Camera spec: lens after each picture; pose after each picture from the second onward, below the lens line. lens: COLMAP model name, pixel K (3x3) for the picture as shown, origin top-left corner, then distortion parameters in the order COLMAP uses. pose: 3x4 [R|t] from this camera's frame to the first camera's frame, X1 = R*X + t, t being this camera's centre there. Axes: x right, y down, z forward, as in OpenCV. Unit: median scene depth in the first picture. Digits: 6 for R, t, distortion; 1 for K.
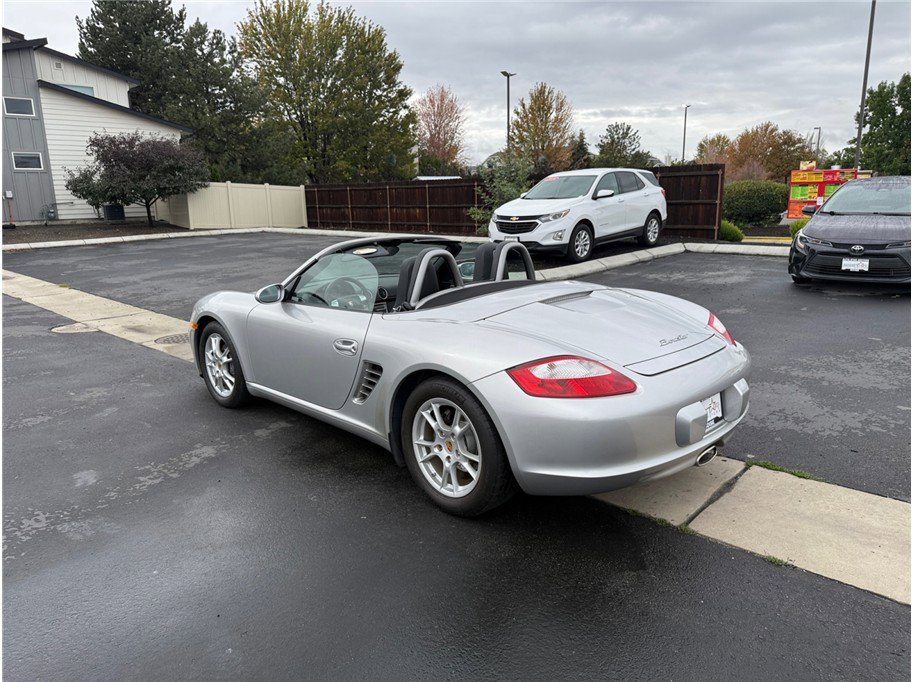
lens RADIAL K [[640.9, 0, 458.6], [0, 640.9, 339.2], [0, 0, 1]] dist [0.039625, -0.042899]
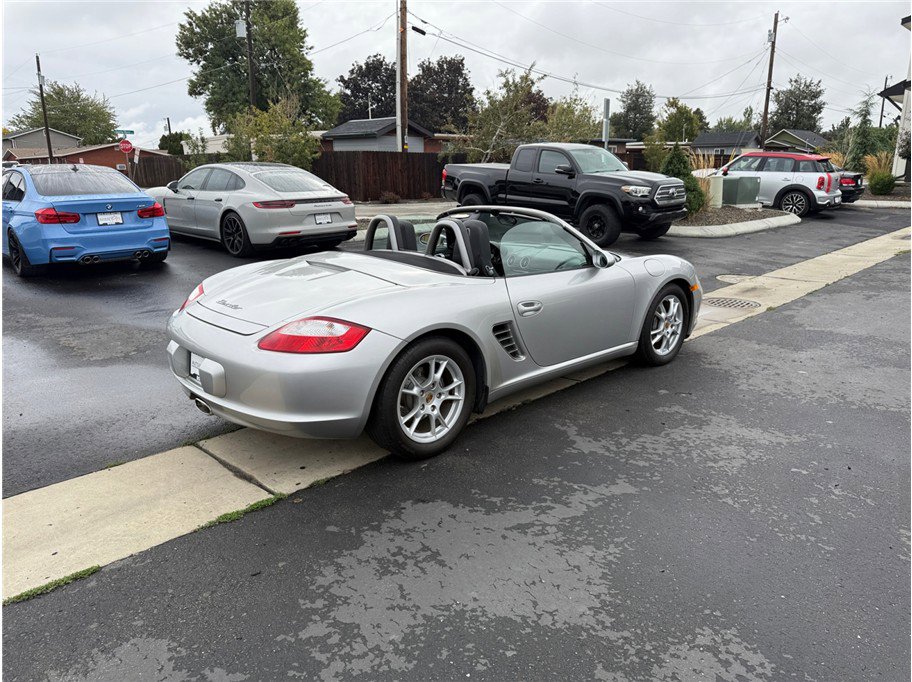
lens RADIAL K [[637.0, 0, 452.6], [0, 637.0, 341.5], [0, 0, 1]] dist [0.053441, -0.065309]
pose [[-0.032886, 0.280125, -0.959400, 0.194369], [-0.209678, 0.936624, 0.280662, -0.046129], [0.977217, 0.210395, 0.027934, 0.187204]]
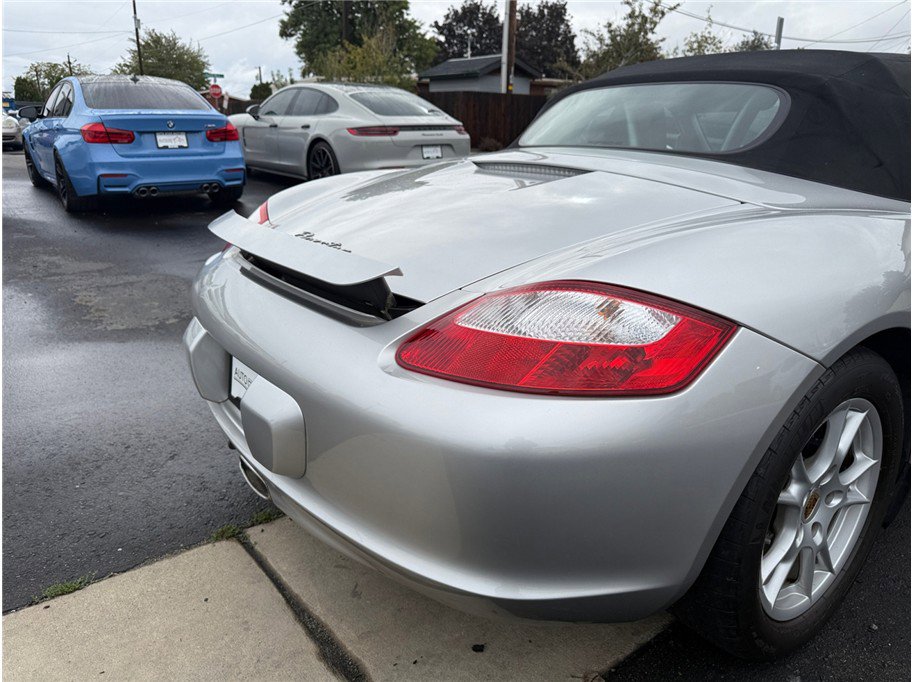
lens RADIAL K [[650.9, 0, 458.2], [0, 650.9, 343.5], [0, 0, 1]] dist [0.004544, -0.008561]
pose [[-0.154367, 0.330963, -0.930932, 0.108435], [-0.221359, 0.906688, 0.359049, -0.017382], [0.962897, 0.261496, -0.066701, 0.157722]]
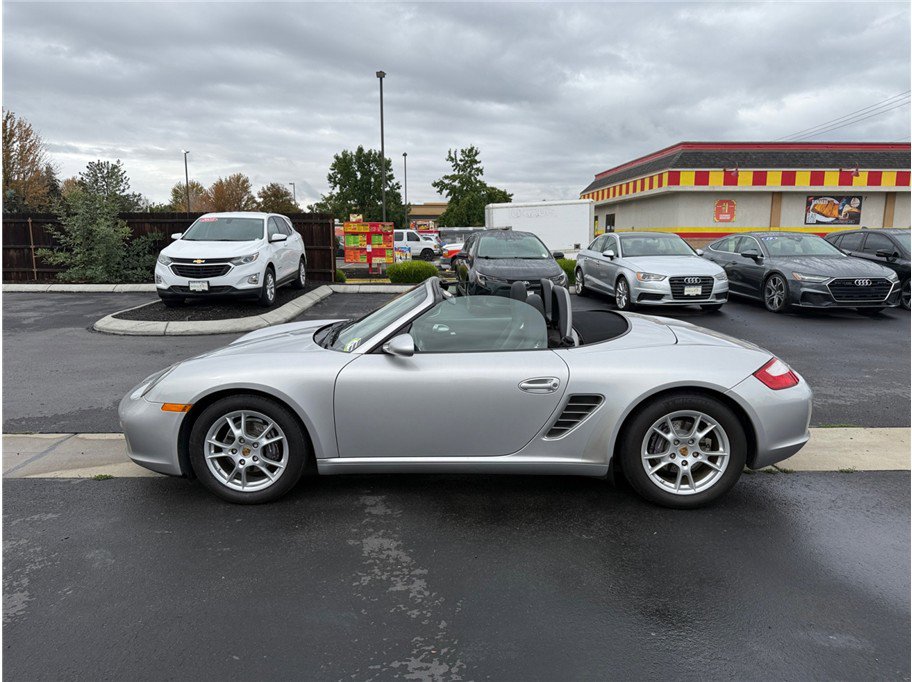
lens RADIAL K [[625.2, 0, 450.0], [0, 625.2, 372.1], [0, 0, 1]] dist [0.065214, -0.104299]
pose [[0.724488, -0.123301, 0.678170, -0.147122], [0.132986, 0.990389, 0.037999, -0.010254], [-0.676338, 0.062657, 0.733922, 0.060157]]
